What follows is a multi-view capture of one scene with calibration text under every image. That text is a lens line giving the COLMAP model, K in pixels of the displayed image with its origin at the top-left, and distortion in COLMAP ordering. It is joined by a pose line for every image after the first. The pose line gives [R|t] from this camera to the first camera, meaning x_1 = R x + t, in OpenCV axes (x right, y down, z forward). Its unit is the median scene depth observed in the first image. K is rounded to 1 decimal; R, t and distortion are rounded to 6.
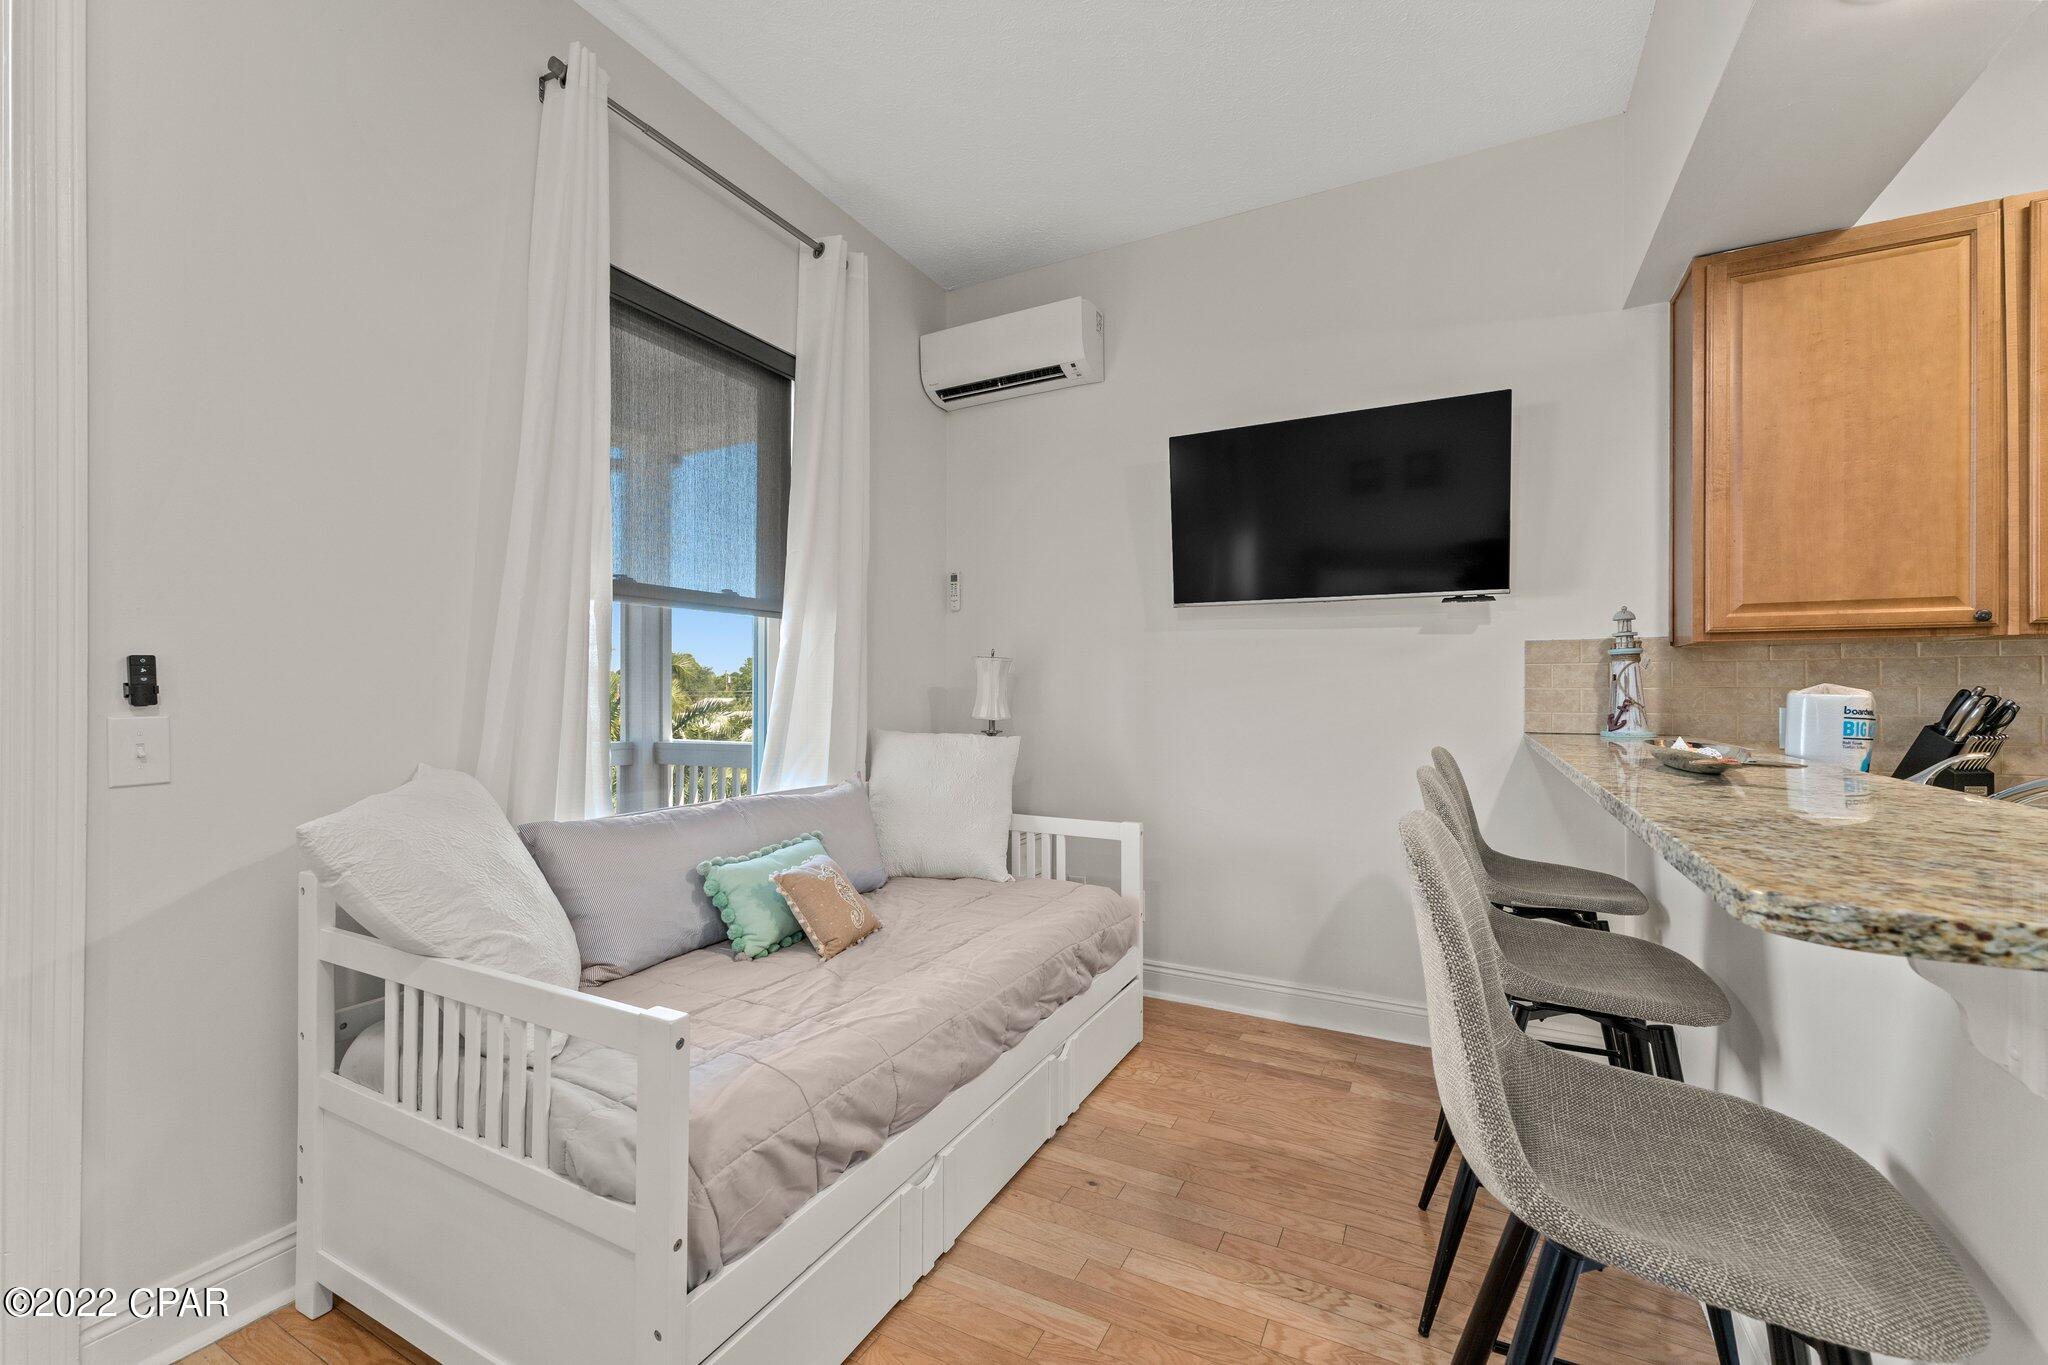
lens RADIAL K [[837.6, 0, 1013.6], [0, 837.6, 689.0], [0, 0, 1]] dist [-0.000279, -0.000083]
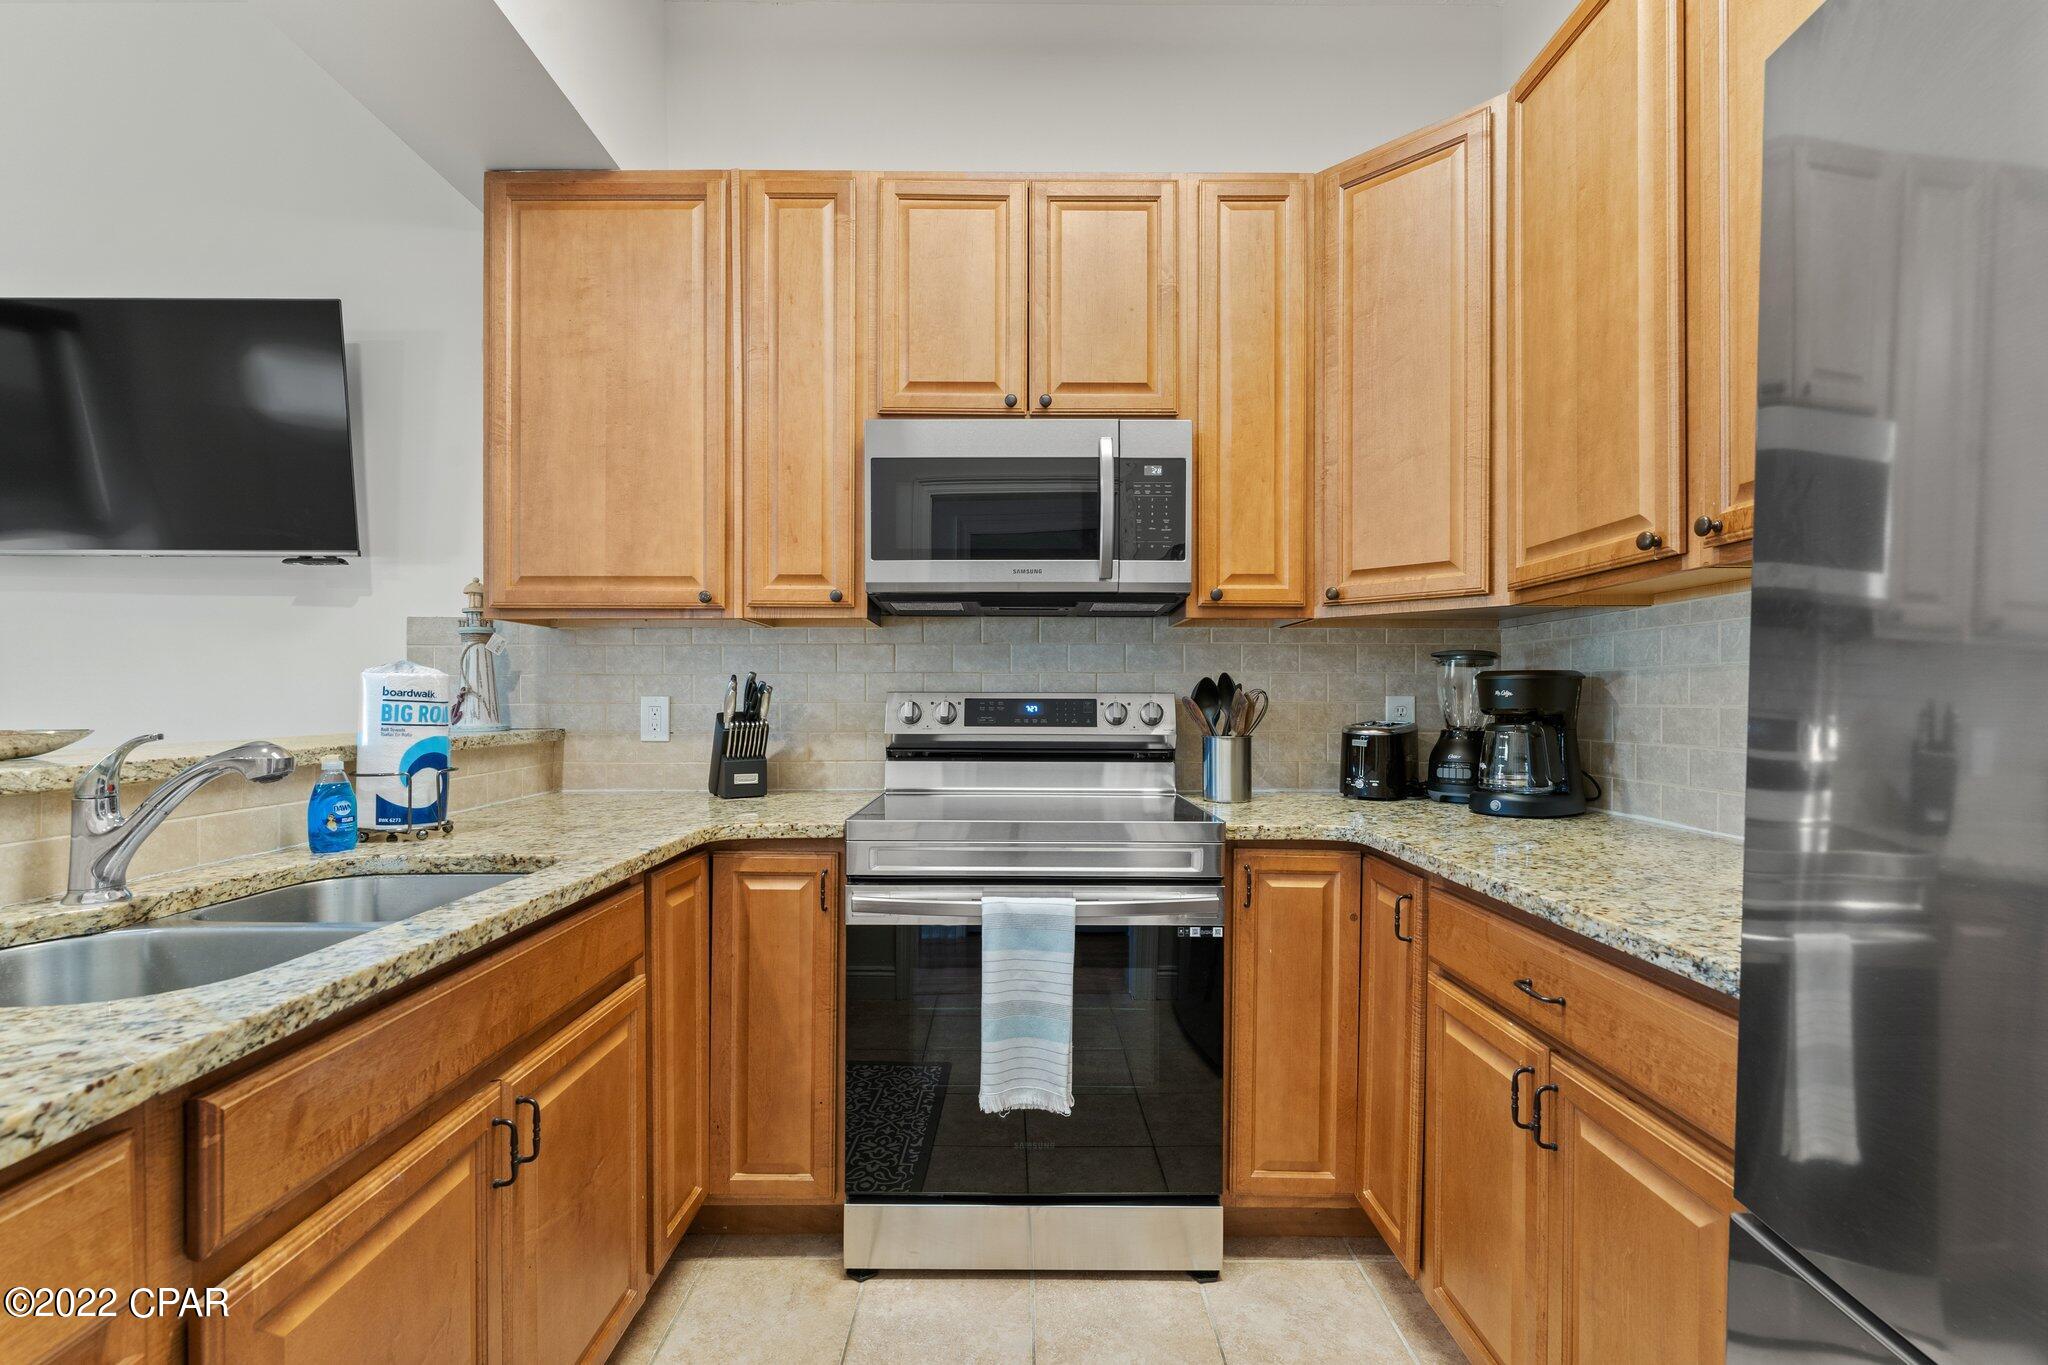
lens RADIAL K [[929.8, 0, 1013.5], [0, 929.8, 700.3], [0, 0, 1]] dist [-0.002544, -0.000404]
pose [[0.883713, -0.001904, 0.468025, 0.907455], [-0.000721, 0.999985, 0.005429, 0.023582], [-0.468028, -0.005135, 0.883699, -0.103127]]
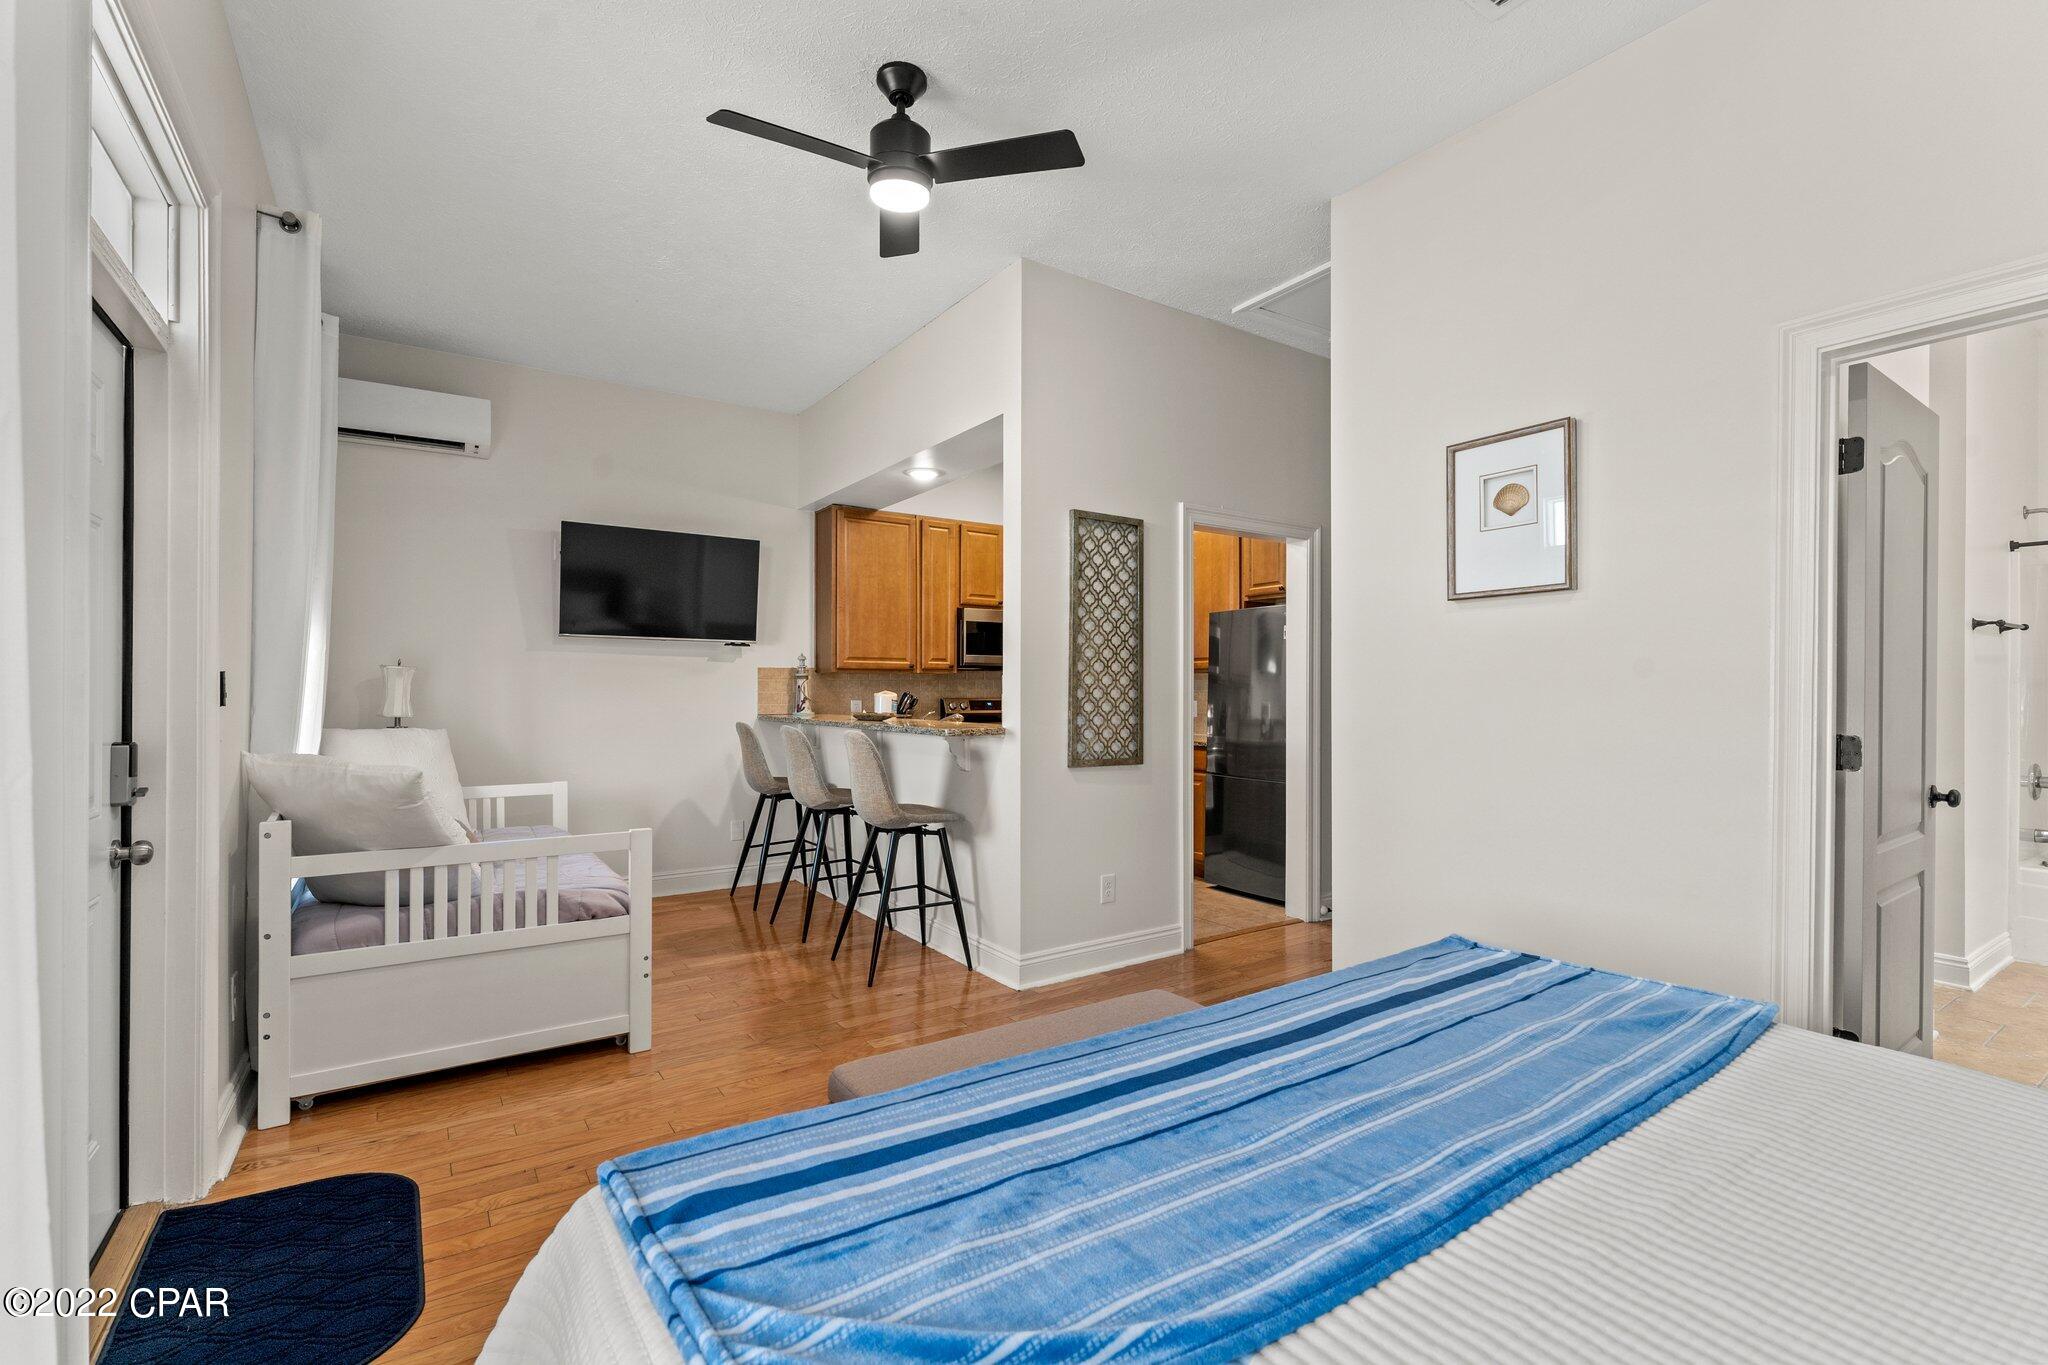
lens RADIAL K [[899.3, 0, 1016.7], [0, 899.3, 694.4], [0, 0, 1]] dist [0.001399, 0.000282]
pose [[0.468732, -0.003212, 0.883335, -1.212479], [-0.002990, 0.999982, 0.005223, -0.009602], [-0.883335, -0.005090, 0.468714, -0.646763]]
